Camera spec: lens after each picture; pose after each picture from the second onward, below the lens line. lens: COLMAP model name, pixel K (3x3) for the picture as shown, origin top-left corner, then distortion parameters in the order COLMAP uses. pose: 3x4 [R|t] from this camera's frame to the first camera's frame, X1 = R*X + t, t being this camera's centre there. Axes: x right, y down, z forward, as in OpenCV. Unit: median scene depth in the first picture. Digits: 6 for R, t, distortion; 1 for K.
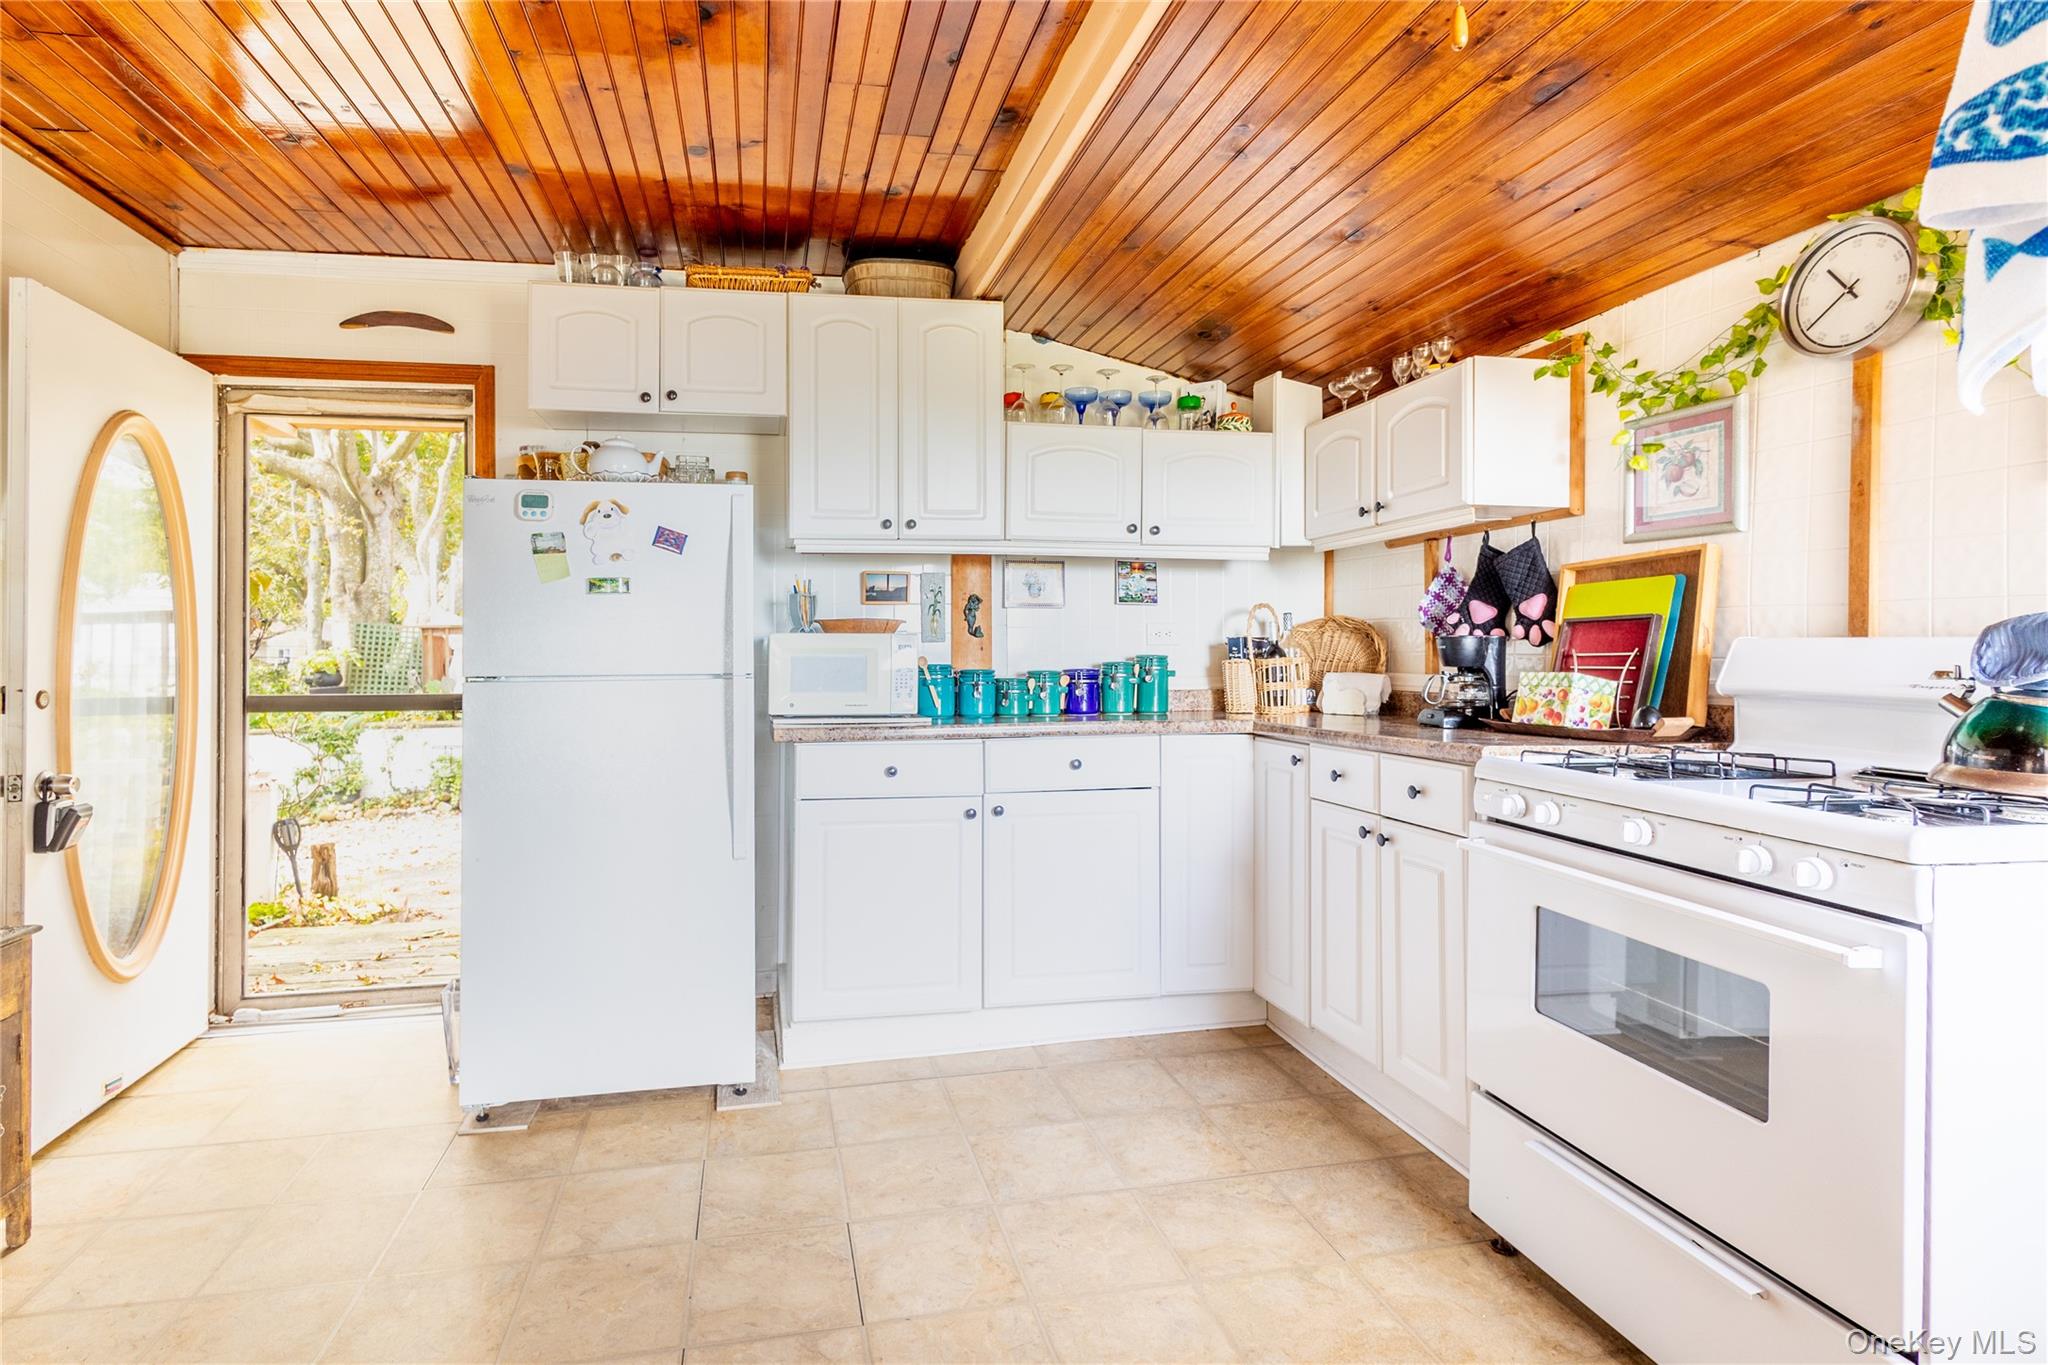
lens RADIAL K [[970.2, 0, 896.6], [0, 970.2, 649.5], [0, 0, 1]] dist [0.009174, -0.004812]
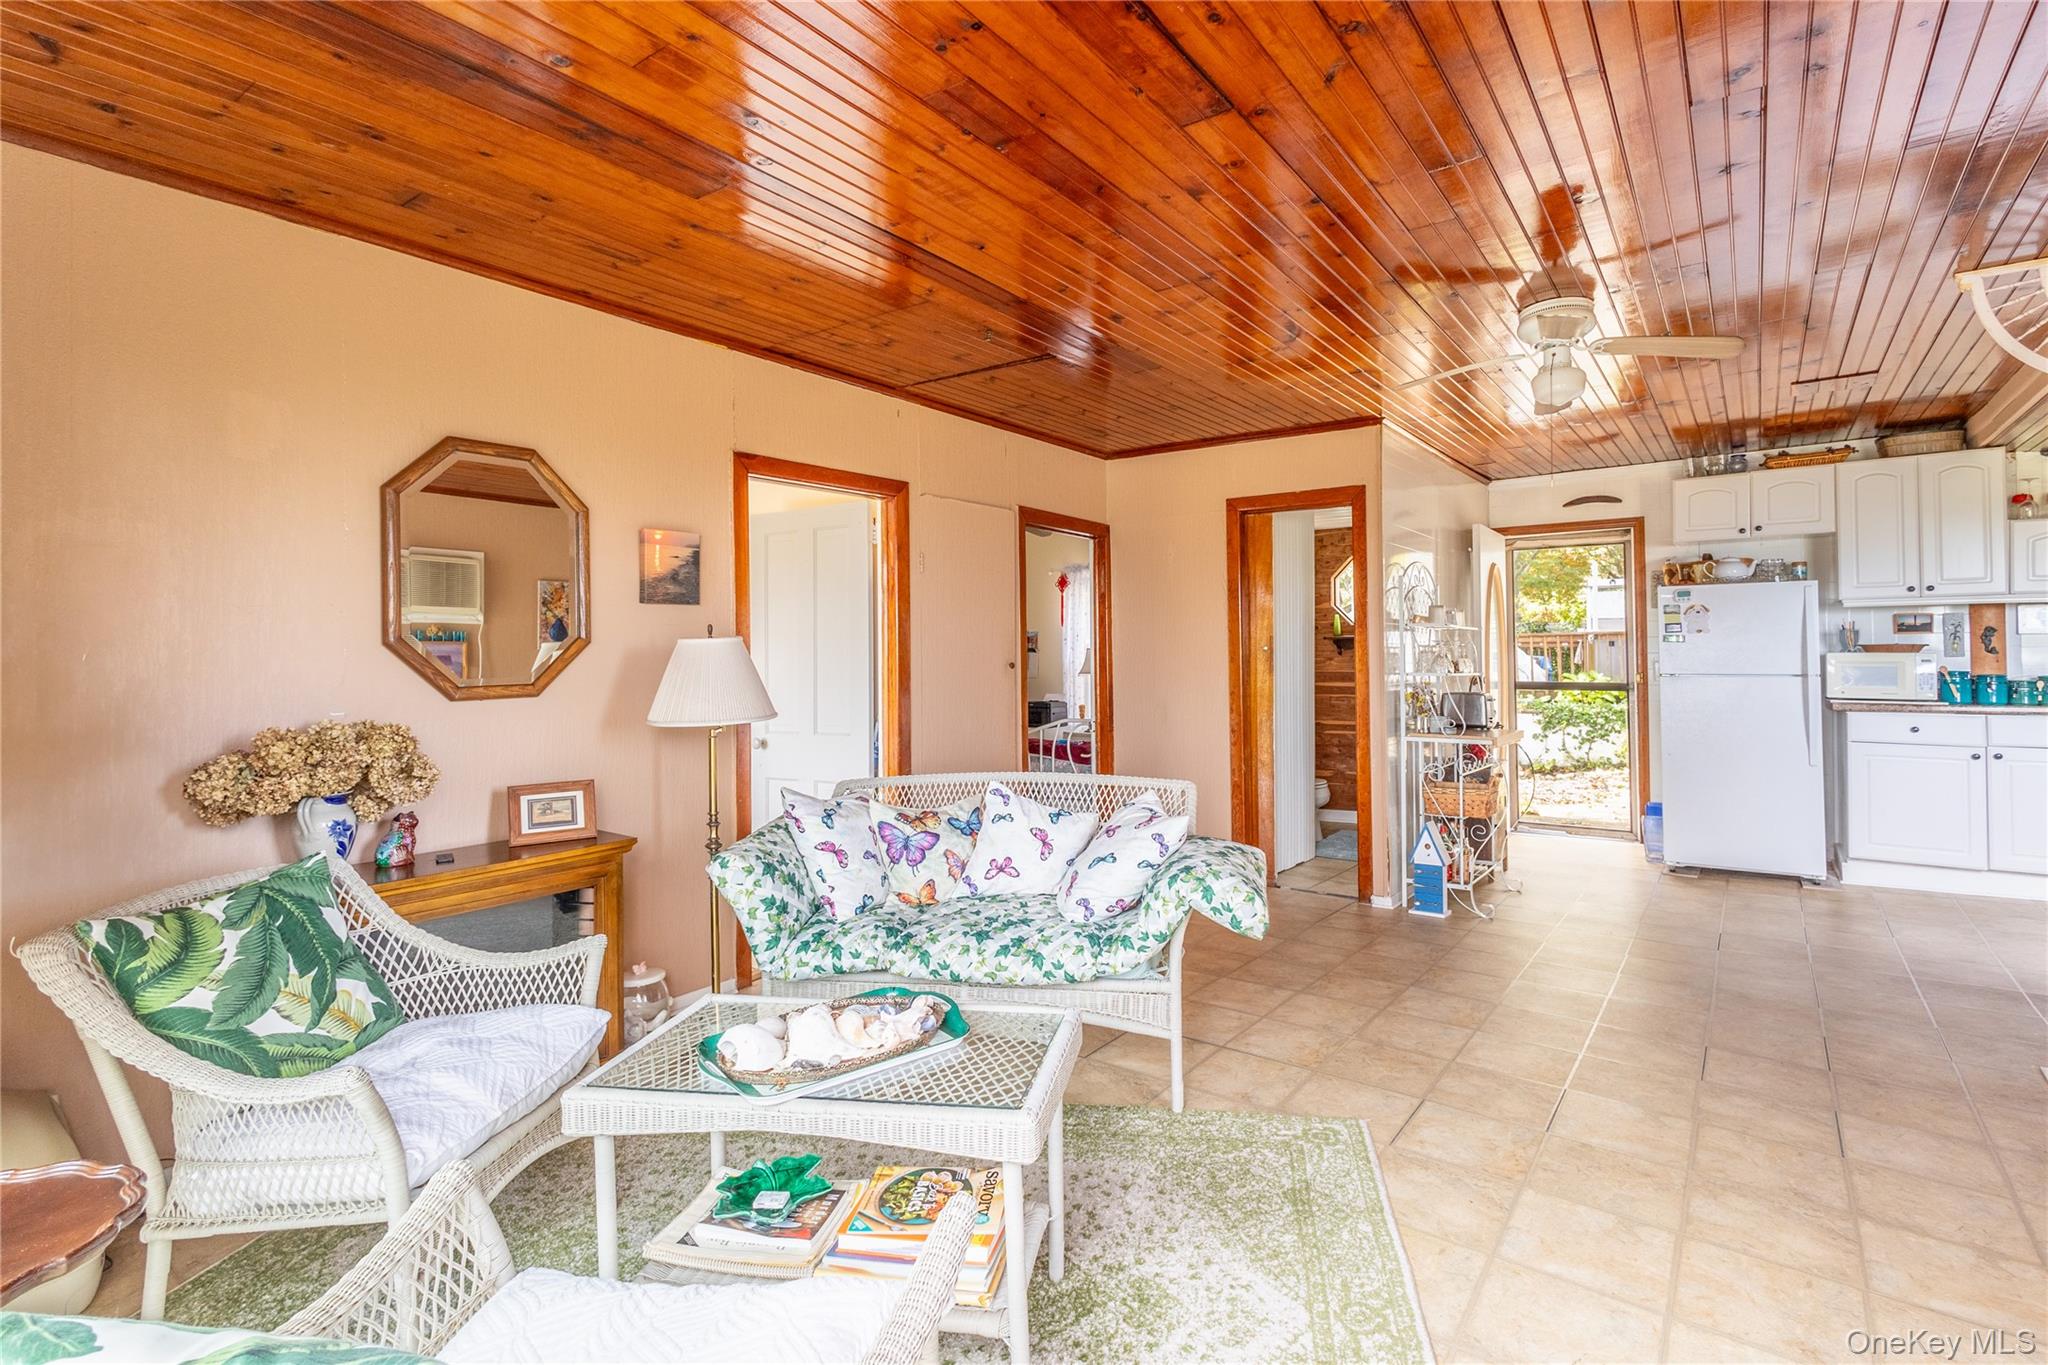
lens RADIAL K [[958.4, 0, 1058.7], [0, 958.4, 625.7], [0, 0, 1]] dist [-0.000521, -0.000539]
pose [[0.717547, -0.018841, -0.696255, 0.099188], [0.003753, 0.999724, -0.023185, -0.035105], [0.696500, 0.014023, 0.717420, -1.458851]]
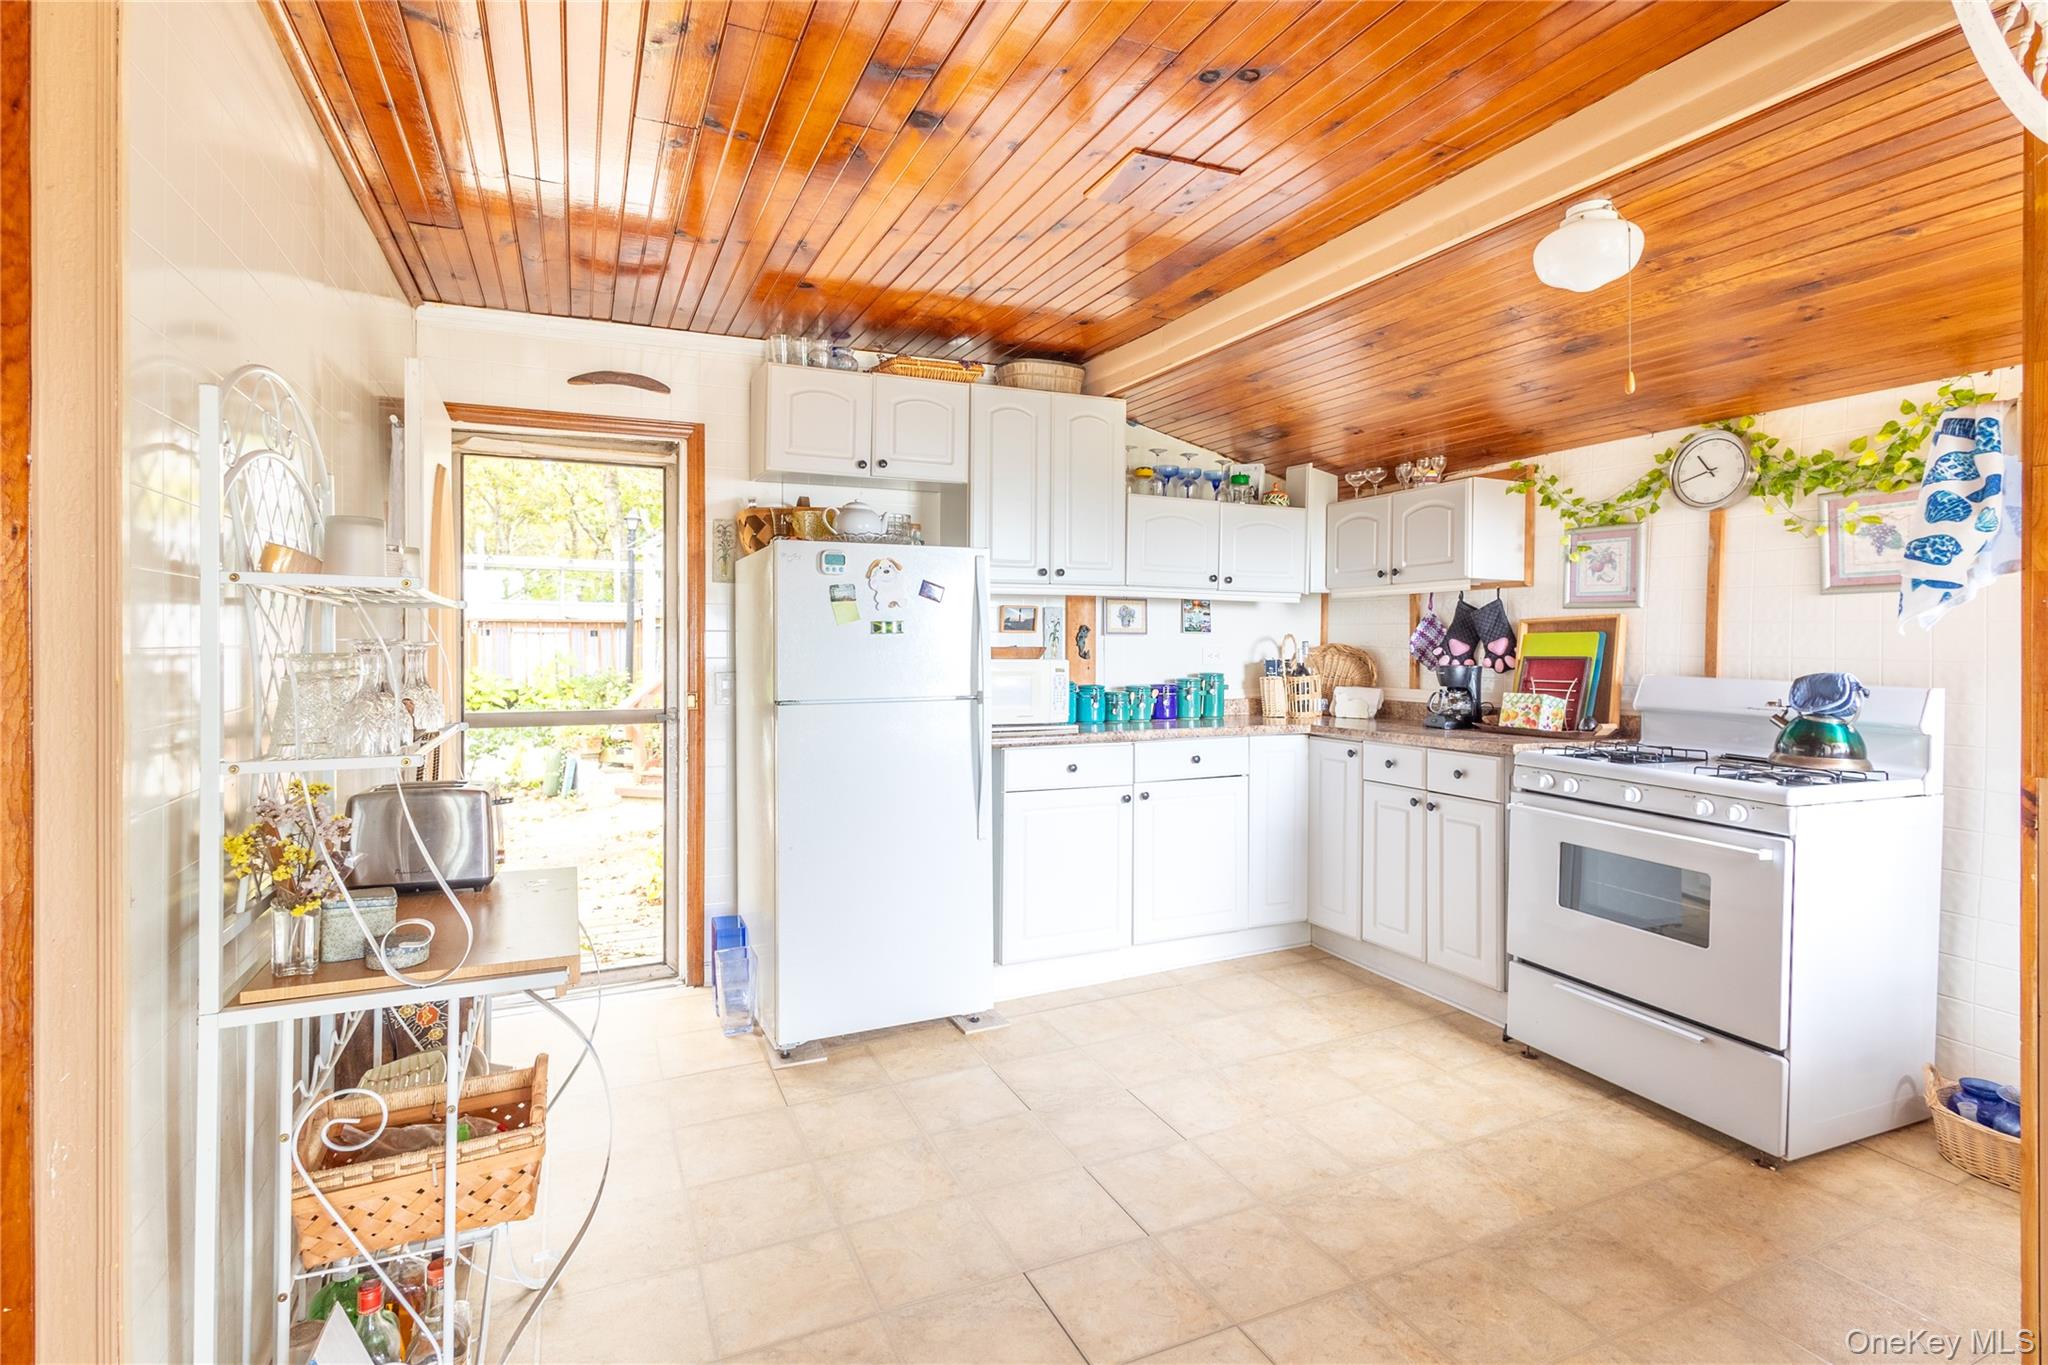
lens RADIAL K [[964.9, 0, 969.1], [0, 964.9, 653.0], [0, 0, 1]] dist [0.004341, 0.000191]
pose [[0.971565, 0.003316, 0.236750, -0.458914], [-0.006855, 0.999877, 0.014128, -0.047404], [-0.236674, -0.015349, 0.971468, -0.226974]]
